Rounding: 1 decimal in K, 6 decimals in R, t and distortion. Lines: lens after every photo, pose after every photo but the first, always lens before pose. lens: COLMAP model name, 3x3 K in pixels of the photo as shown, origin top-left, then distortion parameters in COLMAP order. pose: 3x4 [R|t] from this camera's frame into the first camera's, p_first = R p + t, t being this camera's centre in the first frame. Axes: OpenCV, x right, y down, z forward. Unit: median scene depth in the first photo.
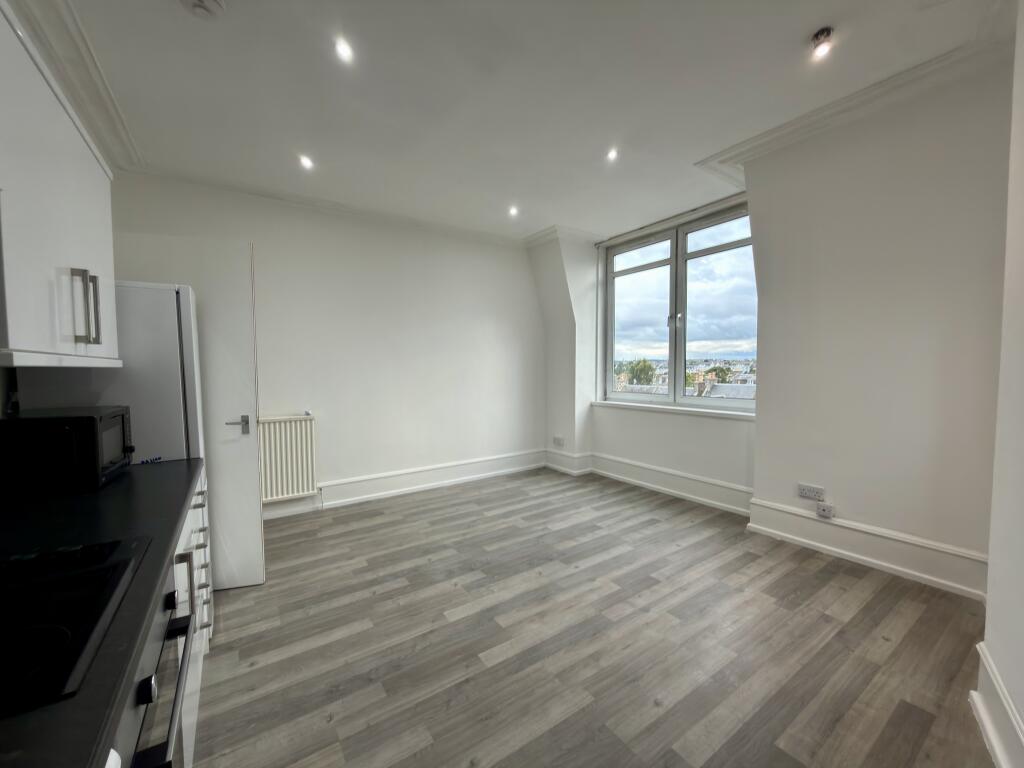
lens RADIAL K [[407.8, 0, 513.8], [0, 407.8, 388.4], [0, 0, 1]] dist [-0.001009, -0.000180]
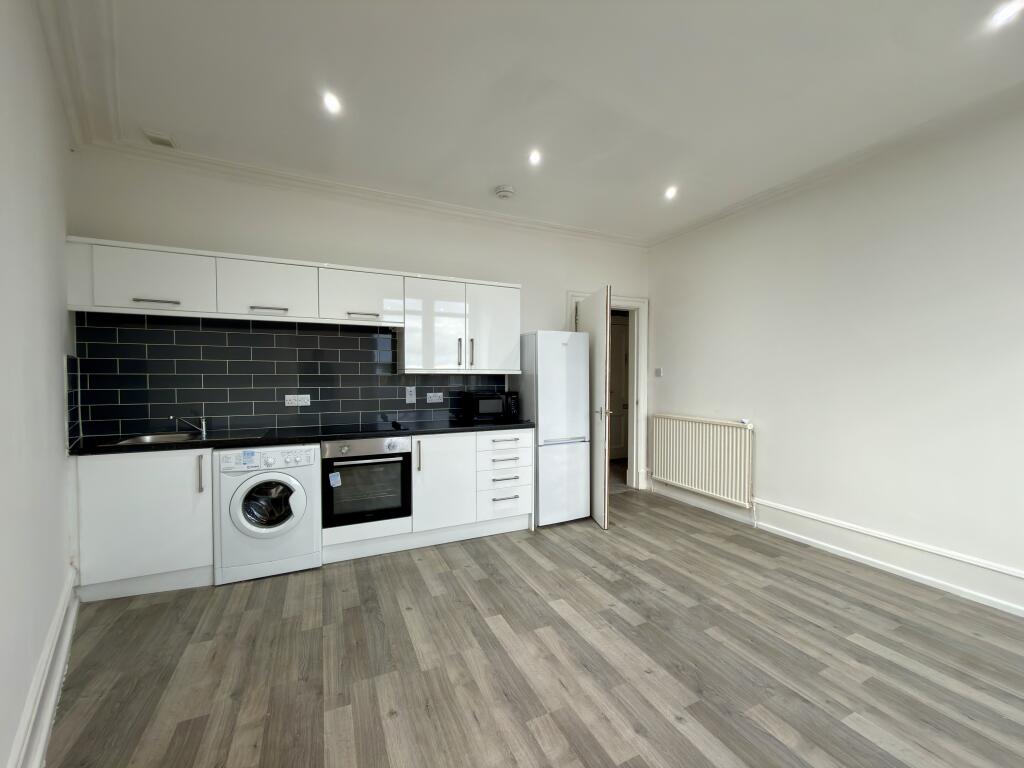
lens RADIAL K [[407.8, 0, 513.8], [0, 407.8, 388.4], [0, 0, 1]] dist [-0.001009, -0.000180]
pose [[-0.153022, 0.035169, -0.987597, 0.802248], [-0.051719, 0.997712, 0.043542, -0.046948], [0.986869, 0.057741, -0.150853, 0.889959]]
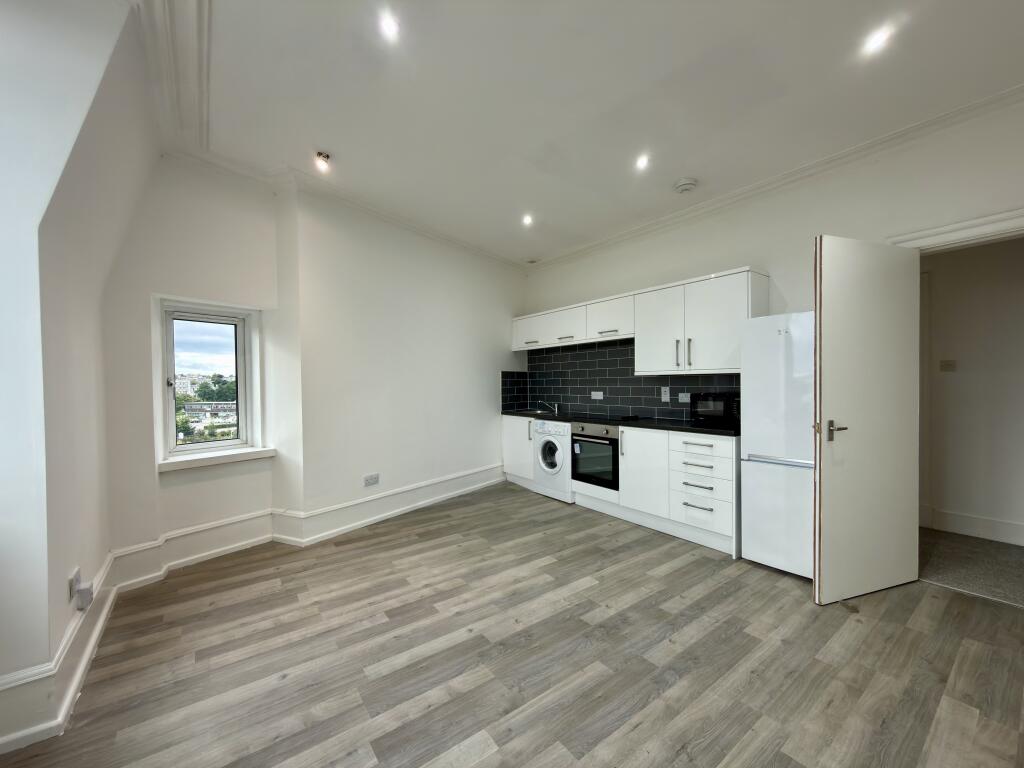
lens RADIAL K [[407.8, 0, 513.8], [0, 407.8, 388.4], [0, 0, 1]] dist [-0.001009, -0.000180]
pose [[-0.998728, 0.017555, -0.047273, 0.106459], [0.014421, 0.997725, 0.065851, -0.080133], [0.048321, 0.065085, -0.996709, 1.885957]]
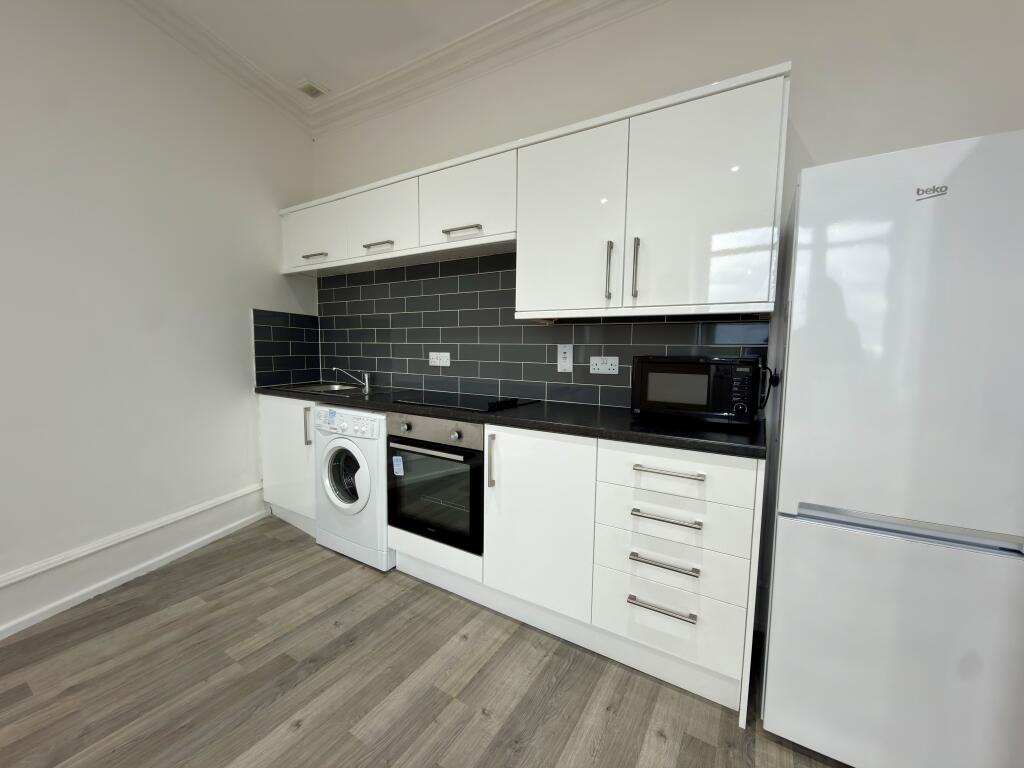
lens RADIAL K [[407.8, 0, 513.8], [0, 407.8, 388.4], [0, 0, 1]] dist [-0.001009, -0.000180]
pose [[-0.910457, 0.032656, -0.412314, -0.105538], [-0.030977, 0.988694, 0.146710, -0.003449], [0.412443, 0.146345, -0.899152, 1.061277]]
